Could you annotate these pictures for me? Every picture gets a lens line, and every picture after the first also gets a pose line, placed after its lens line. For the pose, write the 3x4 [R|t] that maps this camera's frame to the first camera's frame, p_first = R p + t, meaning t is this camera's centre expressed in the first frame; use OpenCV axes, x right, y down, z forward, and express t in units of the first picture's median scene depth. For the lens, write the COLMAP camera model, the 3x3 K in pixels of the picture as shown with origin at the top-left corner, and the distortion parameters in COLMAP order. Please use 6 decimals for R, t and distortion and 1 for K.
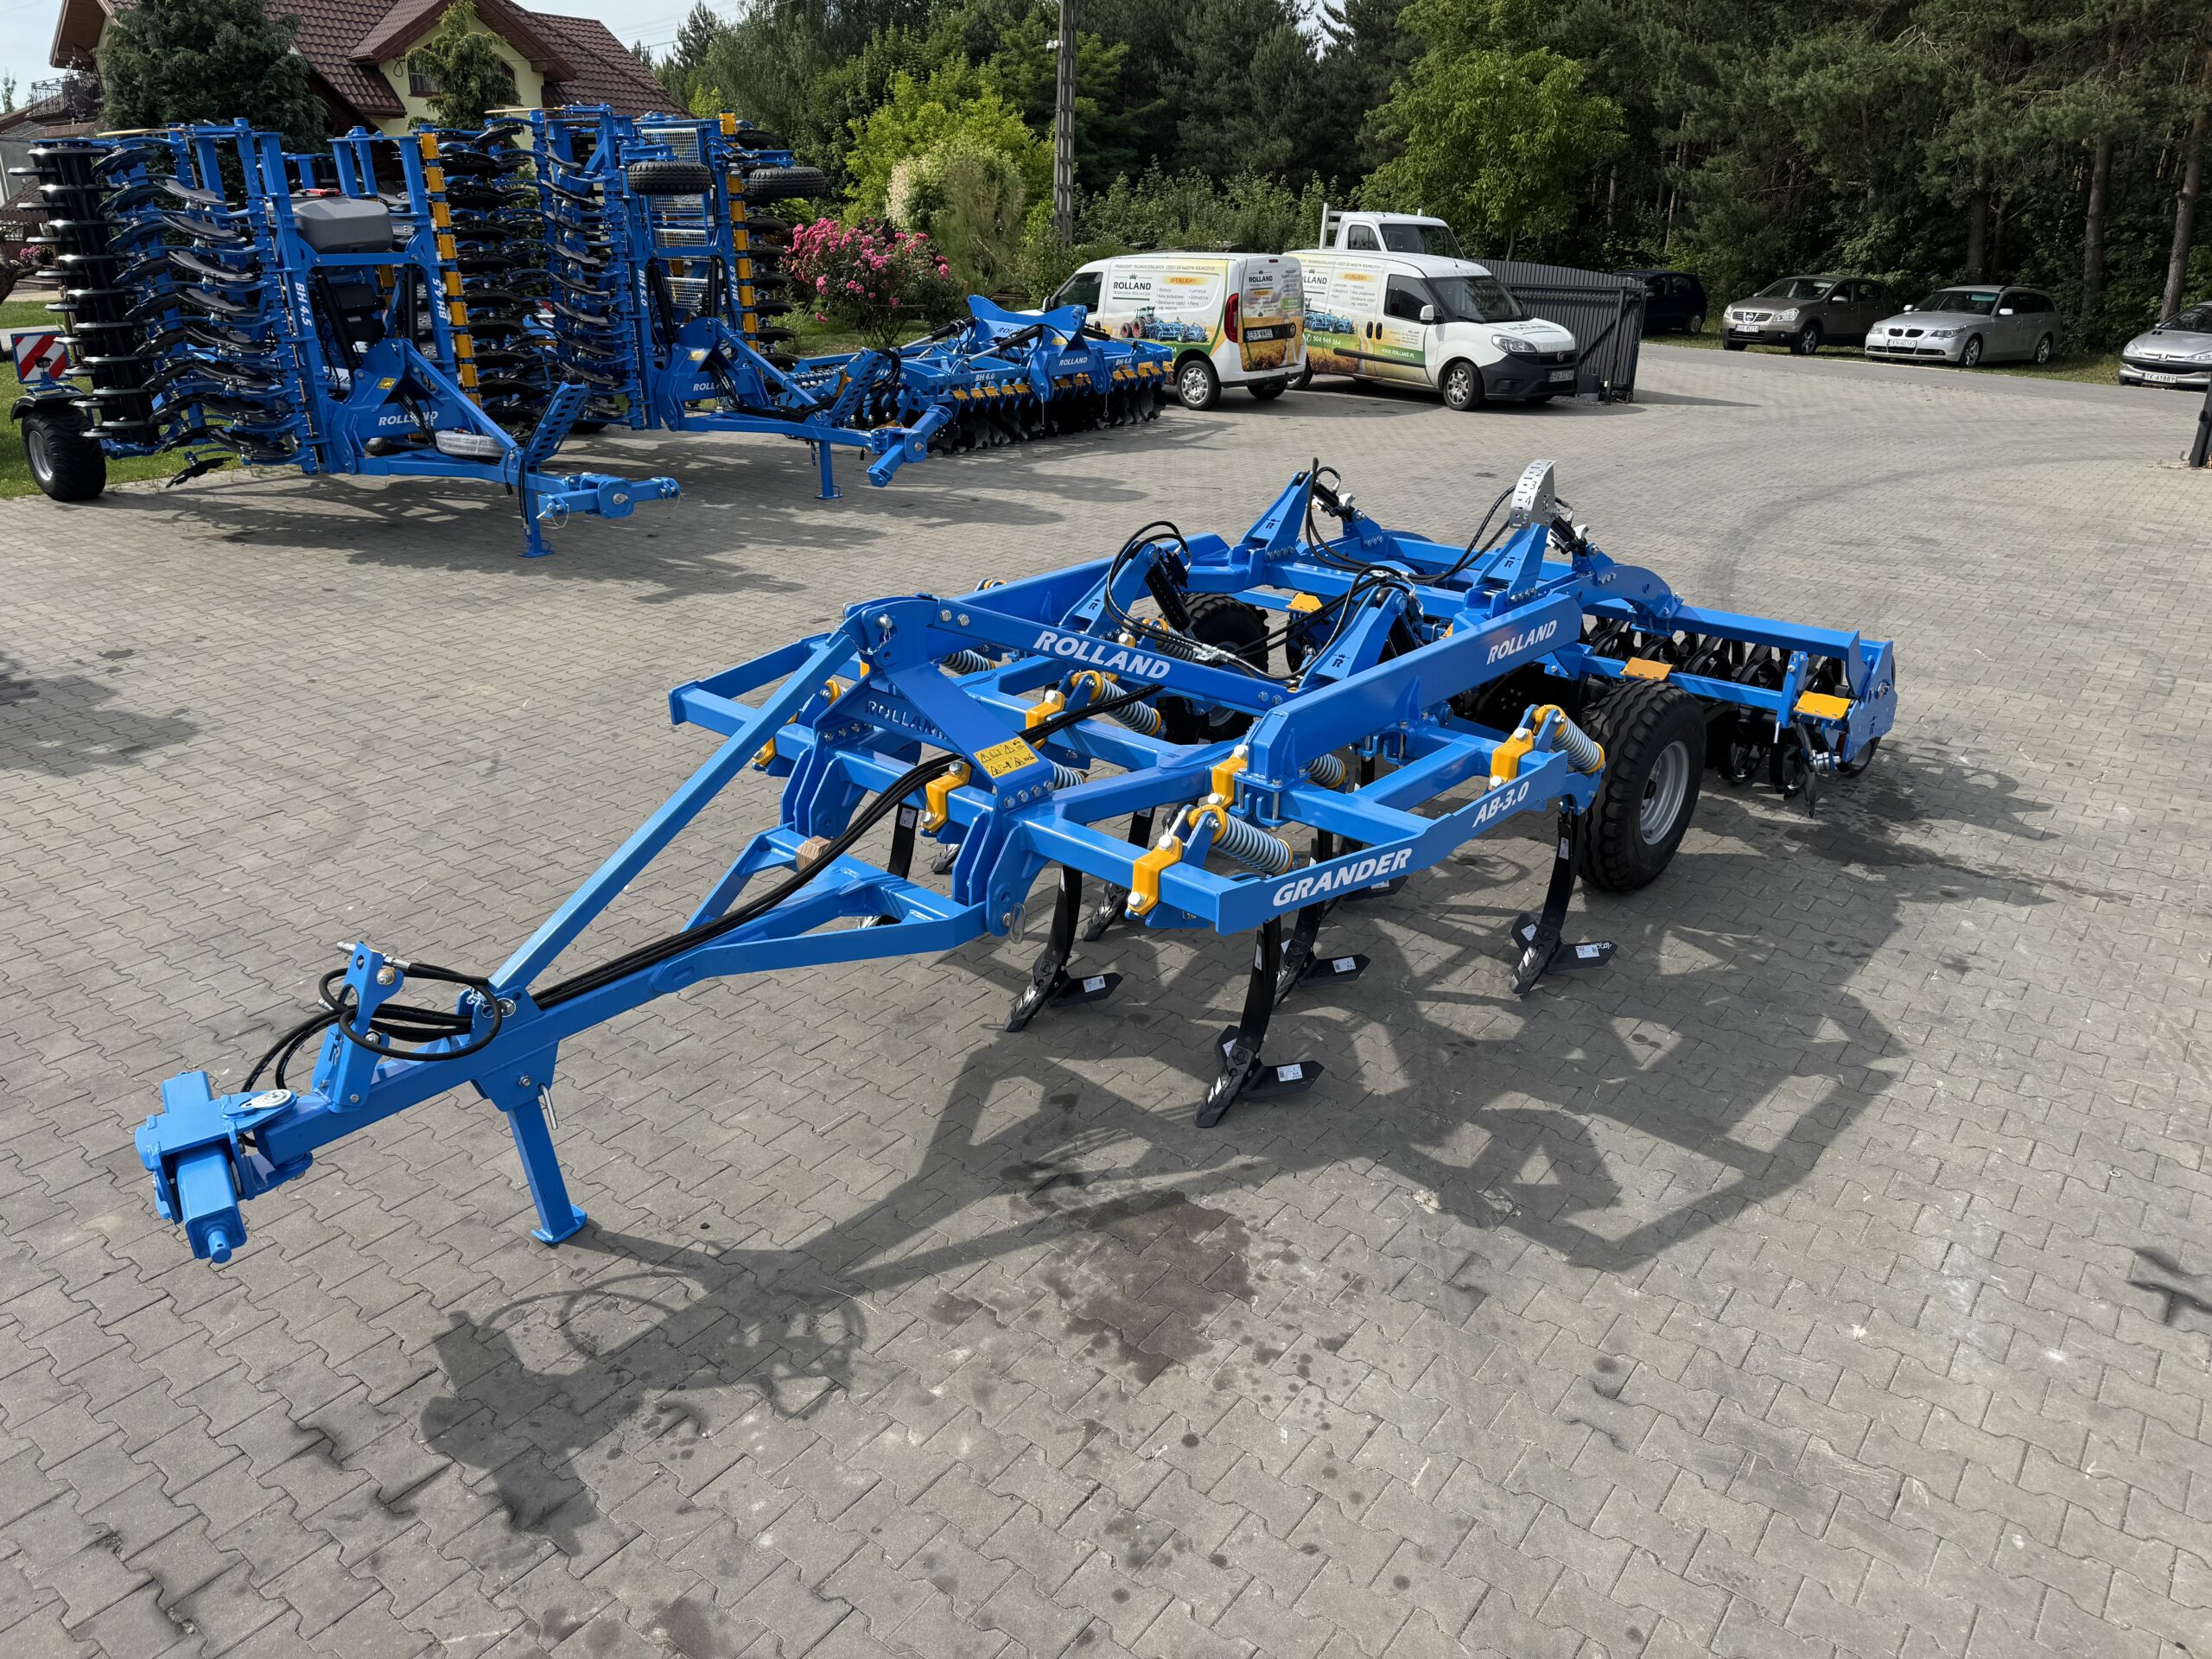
lens RADIAL K [[1554.8, 0, 1112.1], [0, 1554.8, 814.2], [0, 0, 1]] dist [0.055177, -0.063050]
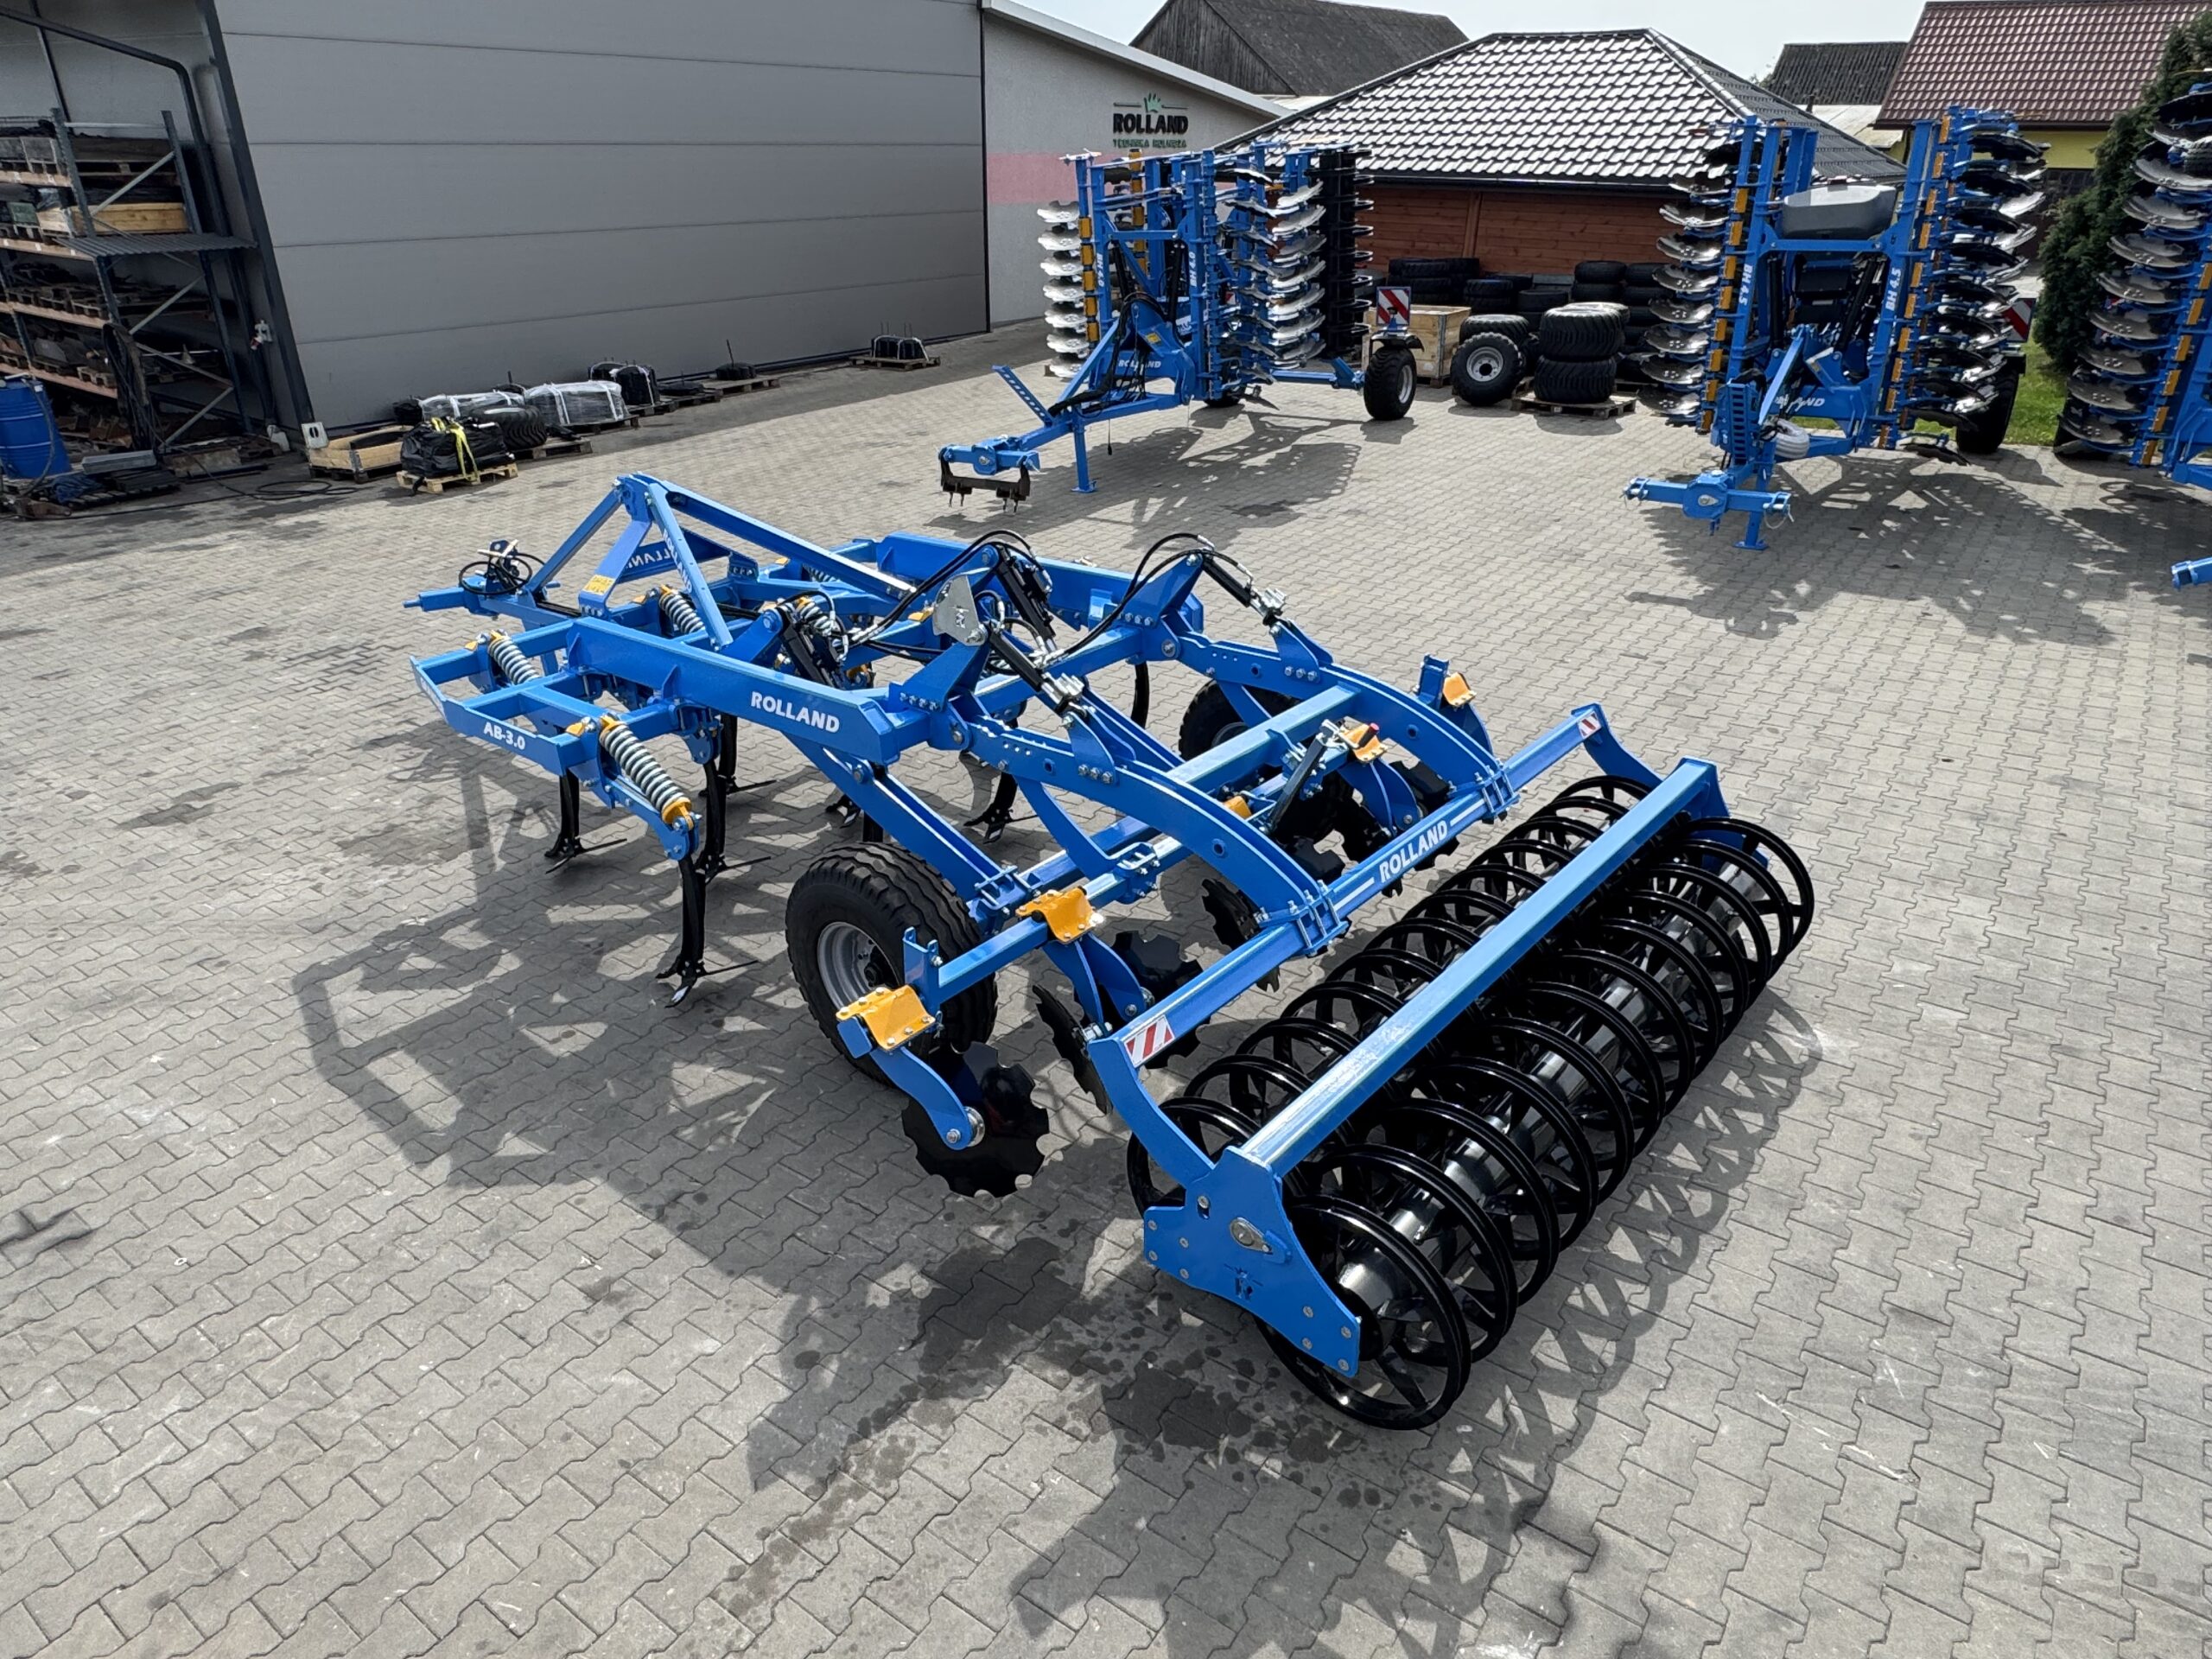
lens RADIAL K [[1360.1, 0, 1088.8], [0, 1360.1, 837.5], [0, 0, 1]] dist [-0.003304, 0.001855]
pose [[0.022336, 0.437128, -0.899122, 0.967545], [-0.347151, 0.846778, 0.403056, -0.409034], [0.937543, 0.303128, 0.170663, 0.966835]]
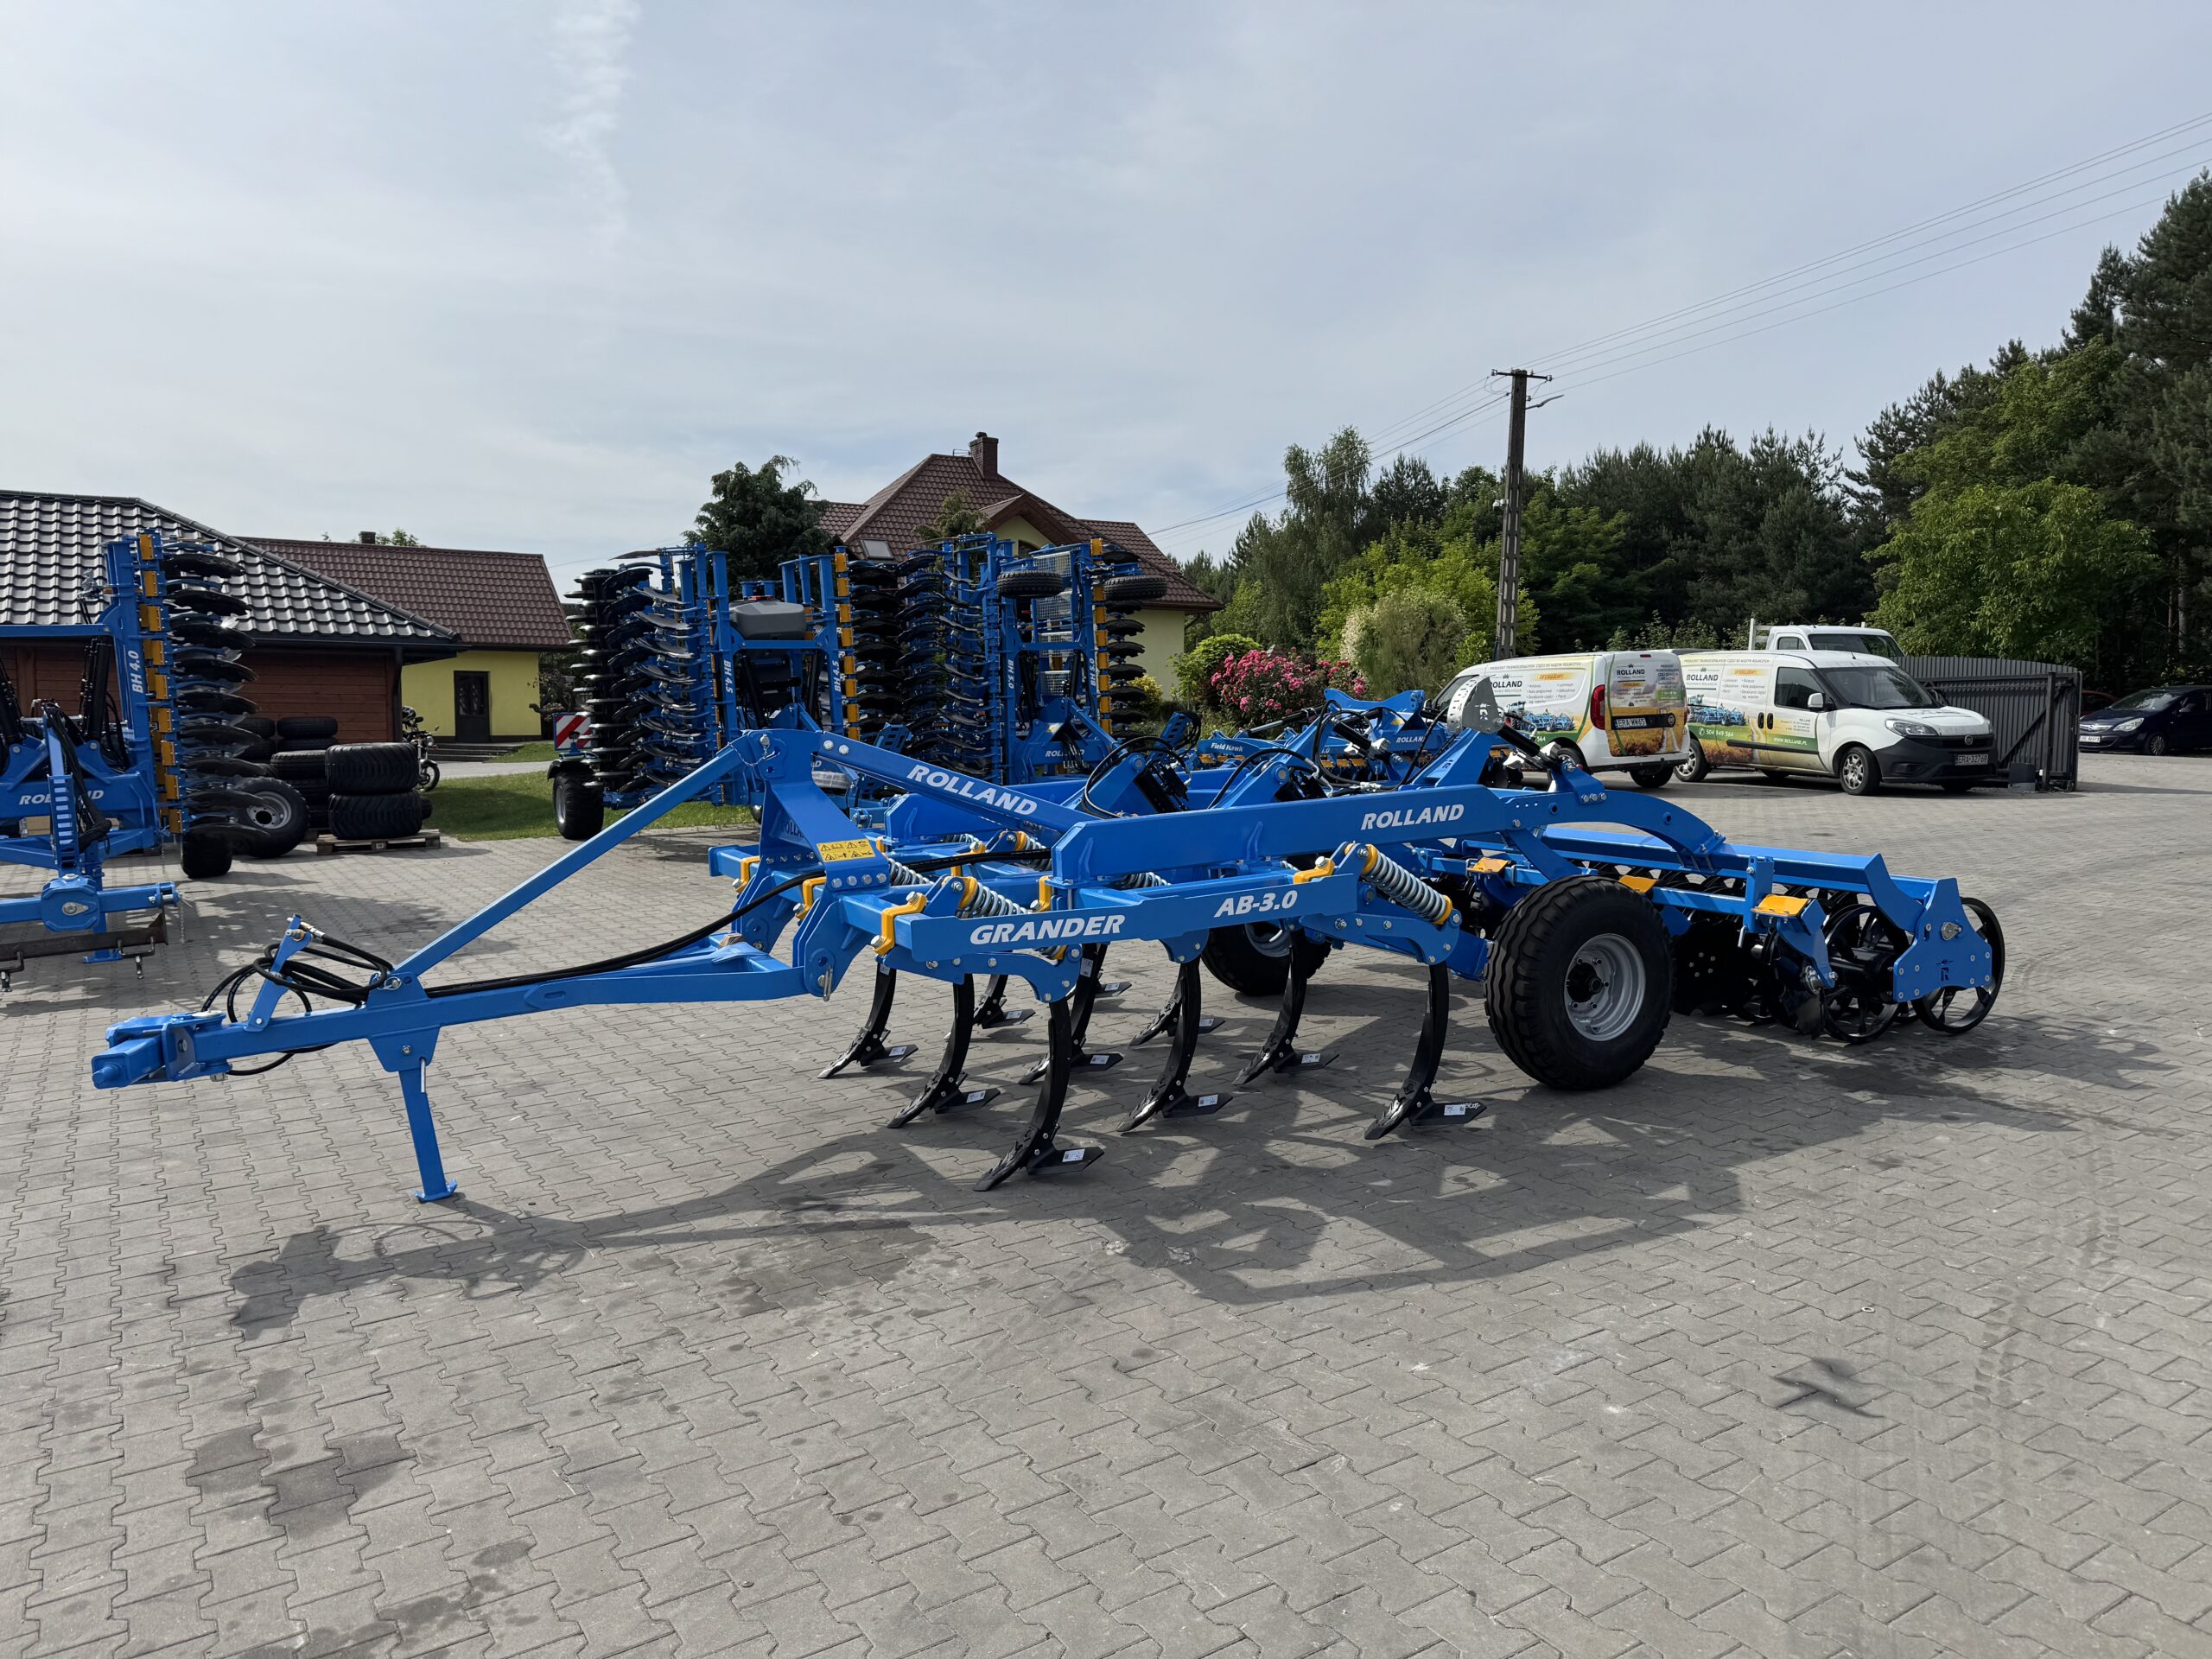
lens RADIAL K [[1554.8, 0, 1104.5], [0, 1554.8, 812.2], [0, 0, 1]] dist [0.055177, -0.063050]
pose [[0.939238, -0.000199, -0.343266, 0.394397], [-0.098452, 0.957832, -0.269937, 0.177899], [0.328845, 0.287330, 0.899612, -0.021564]]
